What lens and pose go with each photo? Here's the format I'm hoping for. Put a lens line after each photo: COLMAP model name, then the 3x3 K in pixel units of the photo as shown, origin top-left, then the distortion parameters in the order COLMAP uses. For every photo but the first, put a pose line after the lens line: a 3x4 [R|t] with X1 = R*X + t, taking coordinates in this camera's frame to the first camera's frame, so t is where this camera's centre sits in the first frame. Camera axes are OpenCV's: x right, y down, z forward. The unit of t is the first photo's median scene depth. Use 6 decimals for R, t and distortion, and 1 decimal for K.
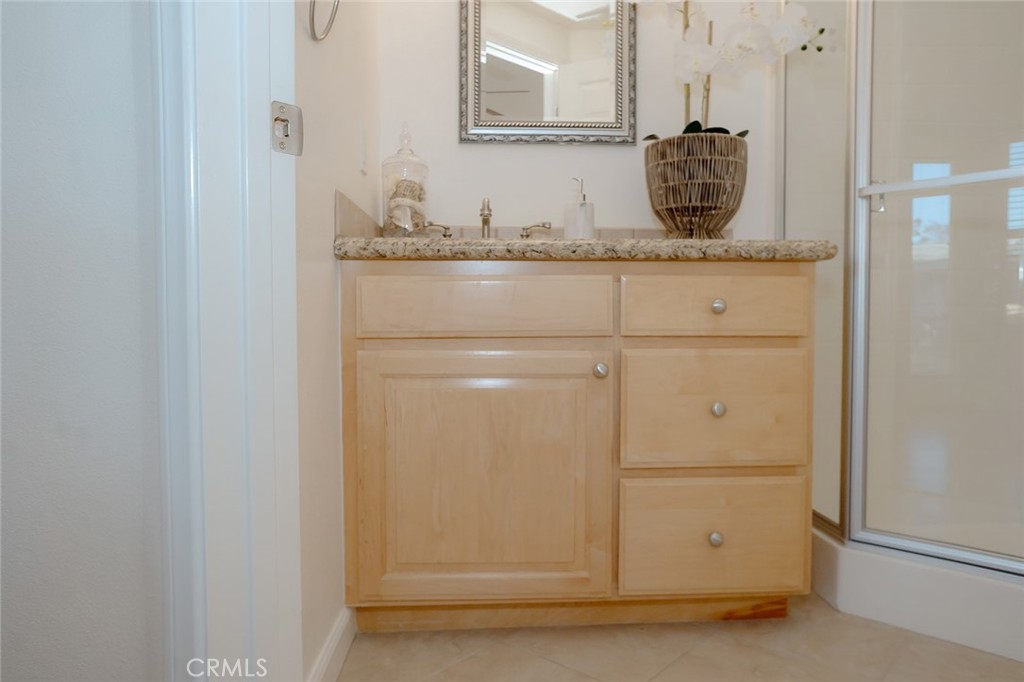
lens RADIAL K [[696.7, 0, 513.5], [0, 696.7, 337.9], [0, 0, 1]] dist [-0.049521, 0.058637]
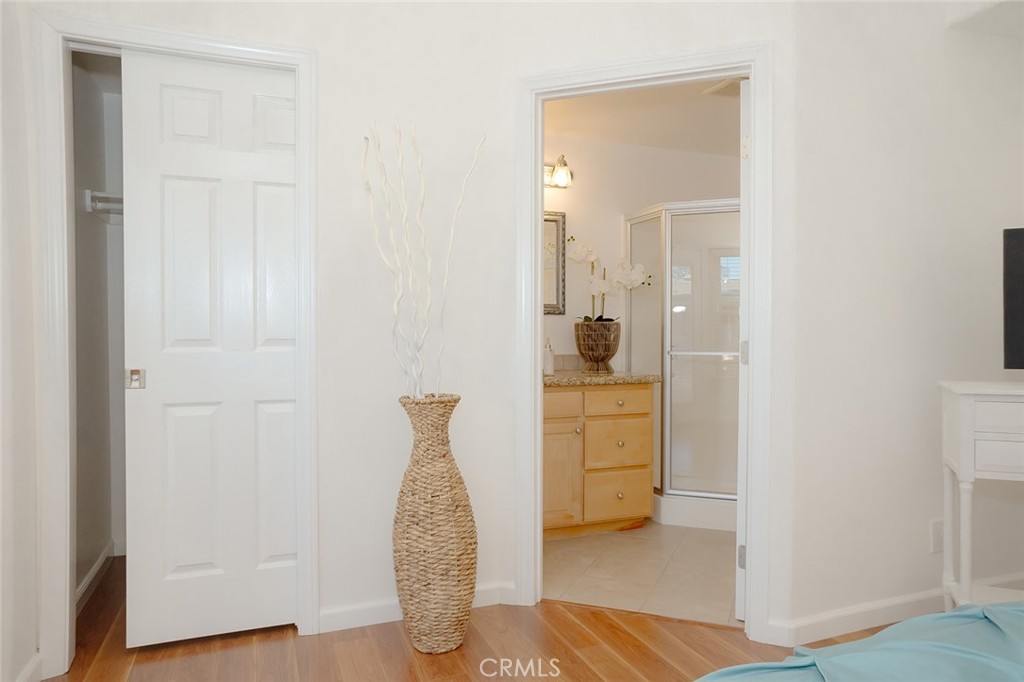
lens RADIAL K [[696.7, 0, 518.7], [0, 696.7, 341.2], [0, 0, 1]] dist [-0.049521, 0.058637]
pose [[0.944591, -0.002335, 0.328240, -0.858857], [0.008042, 0.999839, -0.016030, -0.226393], [-0.328150, 0.017782, 0.944458, -1.233785]]
